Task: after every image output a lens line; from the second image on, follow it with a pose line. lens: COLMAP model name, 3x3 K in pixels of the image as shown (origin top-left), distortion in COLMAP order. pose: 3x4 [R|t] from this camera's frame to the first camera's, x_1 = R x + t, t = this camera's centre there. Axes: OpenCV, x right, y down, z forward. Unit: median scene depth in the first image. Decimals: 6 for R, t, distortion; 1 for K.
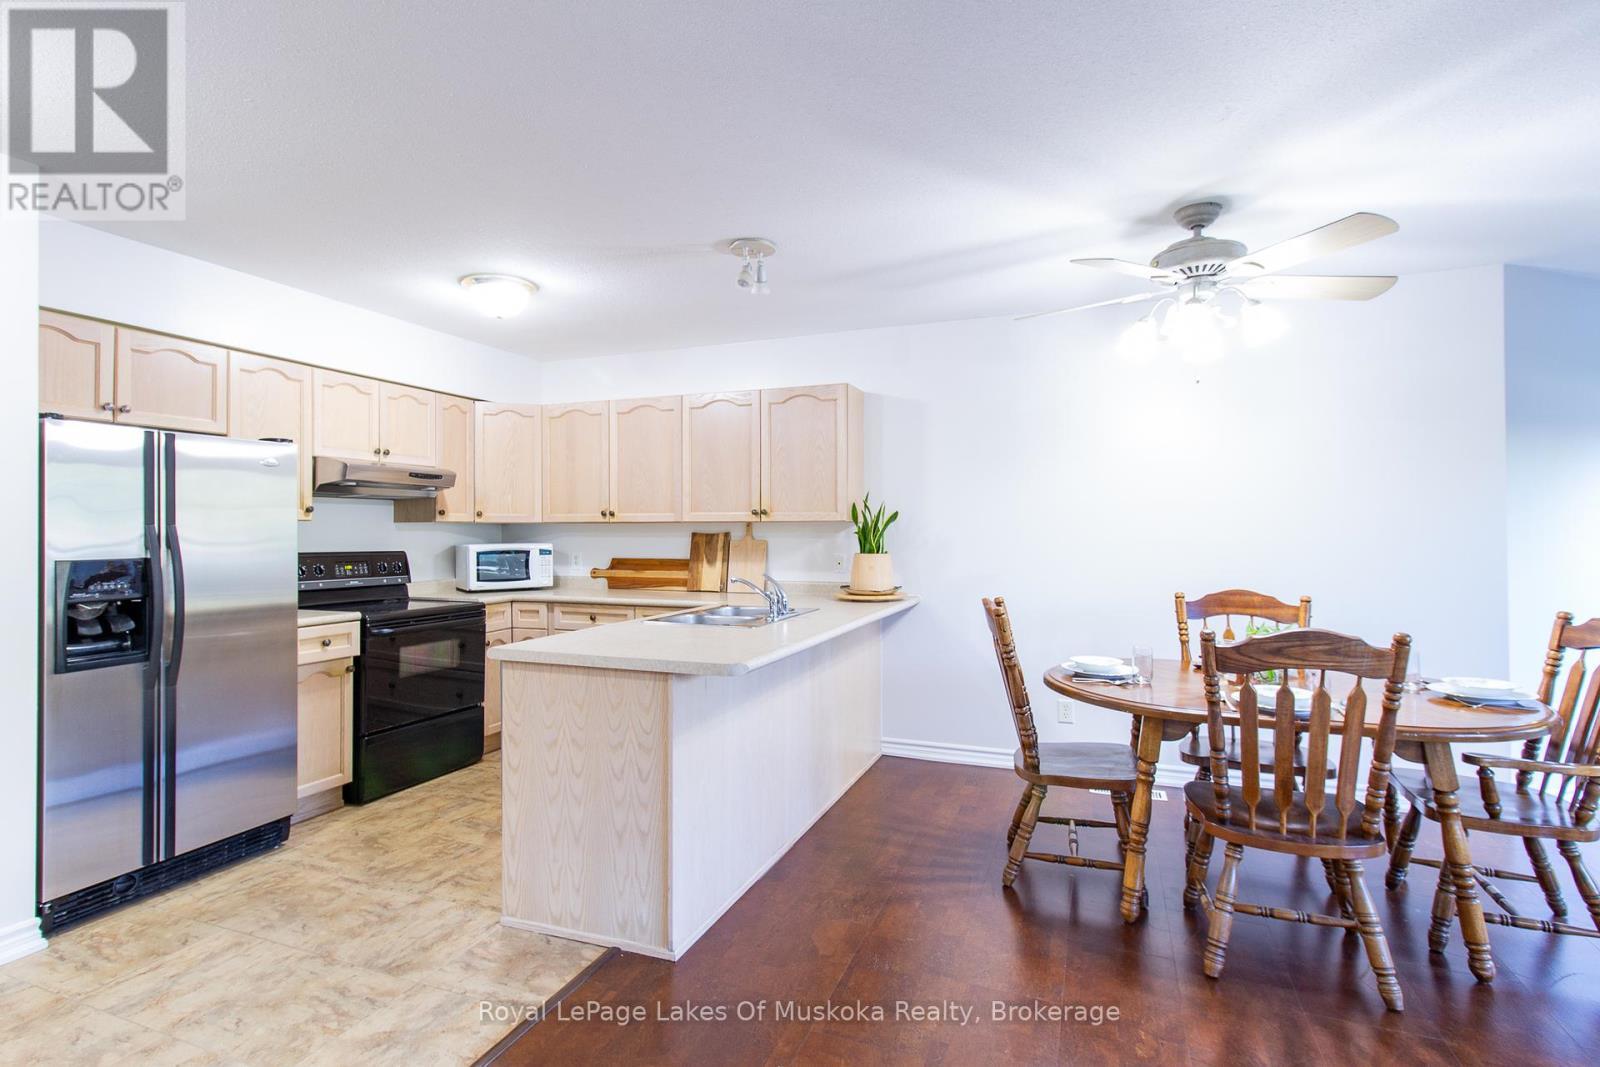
lens RADIAL K [[763.8, 0, 800.0], [0, 763.8, 533.5], [0, 0, 1]] dist [0.000479, 0.000068]
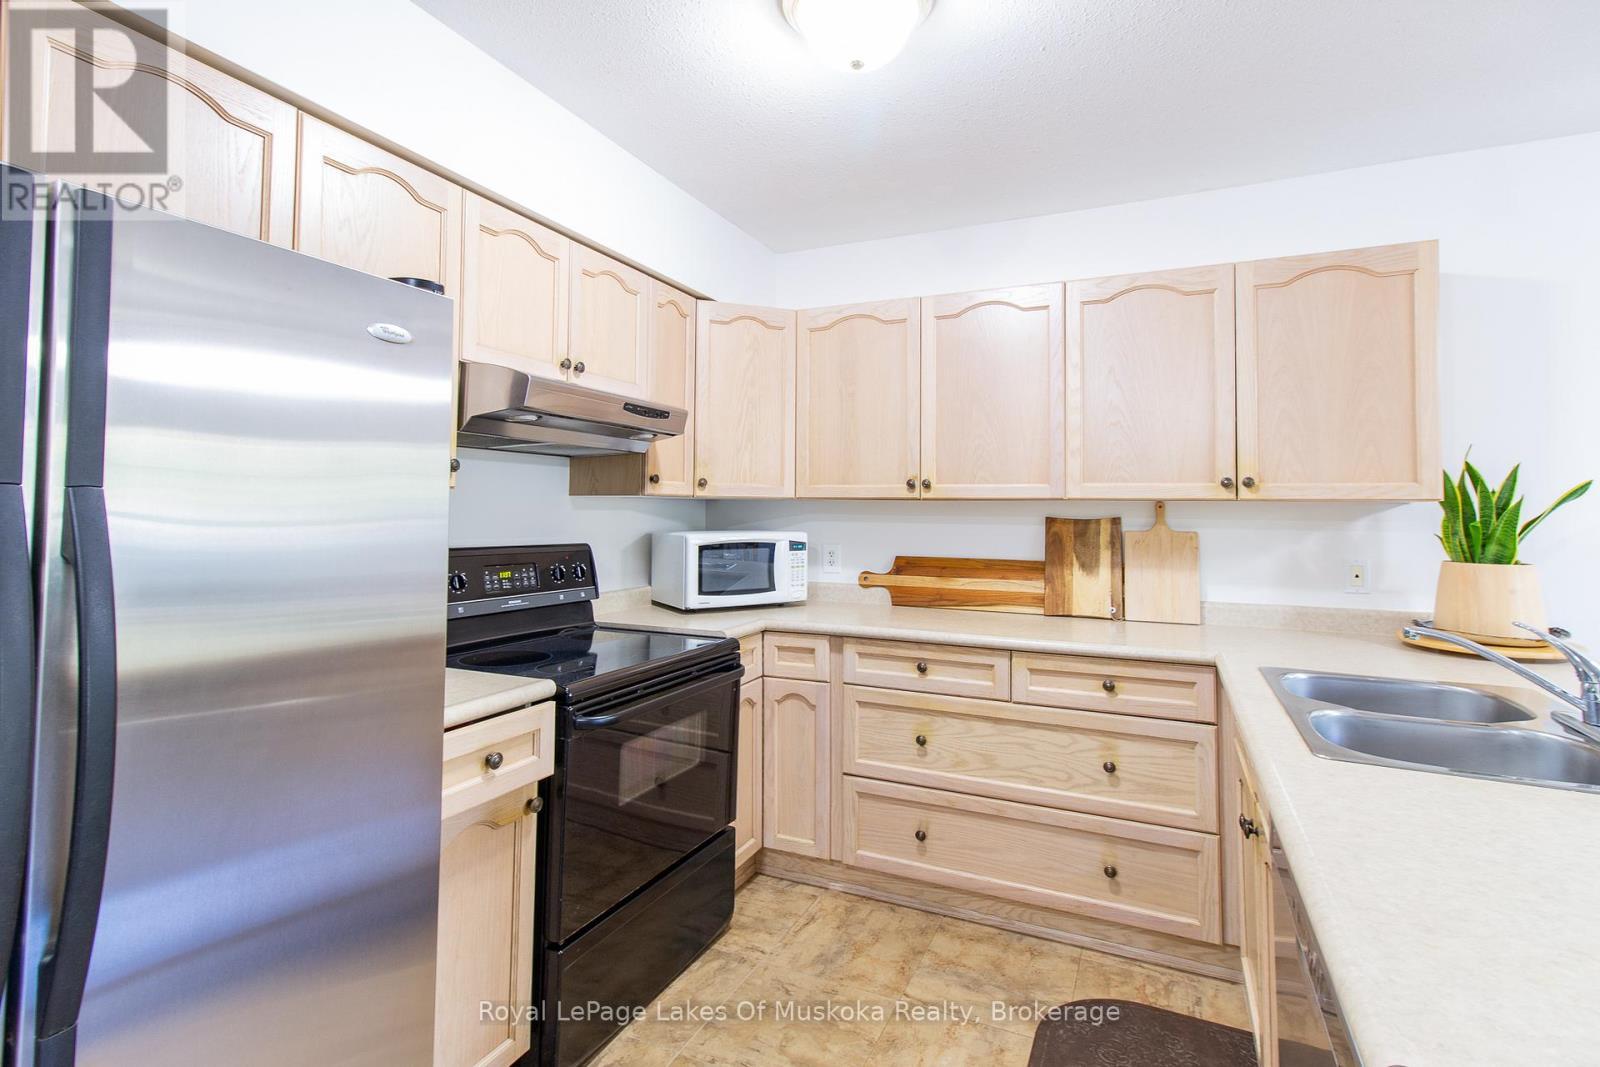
lens RADIAL K [[751.8, 0, 835.0], [0, 751.8, 490.8], [0, 0, 1]] dist [0.003890, 0.000794]
pose [[0.999357, 0.010121, -0.034388, -0.299485], [-0.011134, 0.999506, -0.029405, -0.002856], [0.034073, 0.029768, 0.998976, 0.414091]]
